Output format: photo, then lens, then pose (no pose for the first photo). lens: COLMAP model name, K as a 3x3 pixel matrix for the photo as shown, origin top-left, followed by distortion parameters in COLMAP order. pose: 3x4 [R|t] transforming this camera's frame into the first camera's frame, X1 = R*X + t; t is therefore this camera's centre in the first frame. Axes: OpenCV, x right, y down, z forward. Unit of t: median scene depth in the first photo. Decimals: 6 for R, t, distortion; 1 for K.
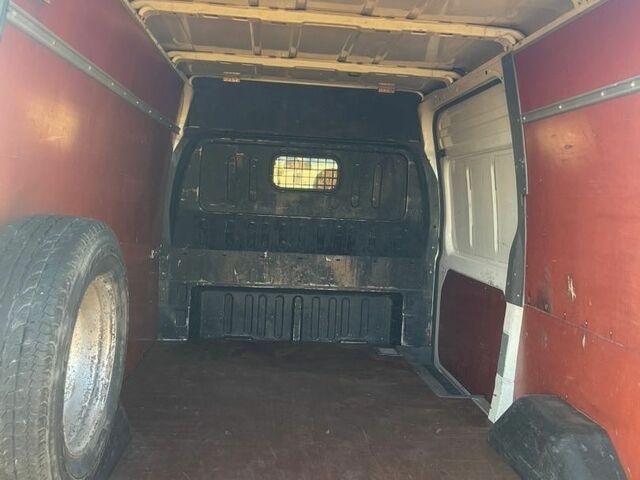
lens RADIAL K [[627.7, 0, 320.0], [0, 627.7, 240.0], [0, 0, 1]] dist [0.059420, -0.021131]
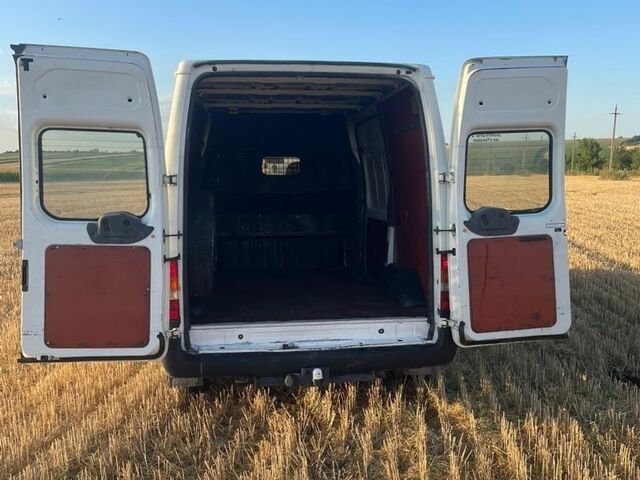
lens RADIAL K [[627.7, 0, 320.0], [0, 627.7, 240.0], [0, 0, 1]] dist [0.059420, -0.021131]
pose [[0.997090, -0.062162, 0.044123, -0.005204], [0.061288, 0.997902, 0.020886, 0.062028], [-0.045329, -0.018121, 0.998808, -0.674811]]
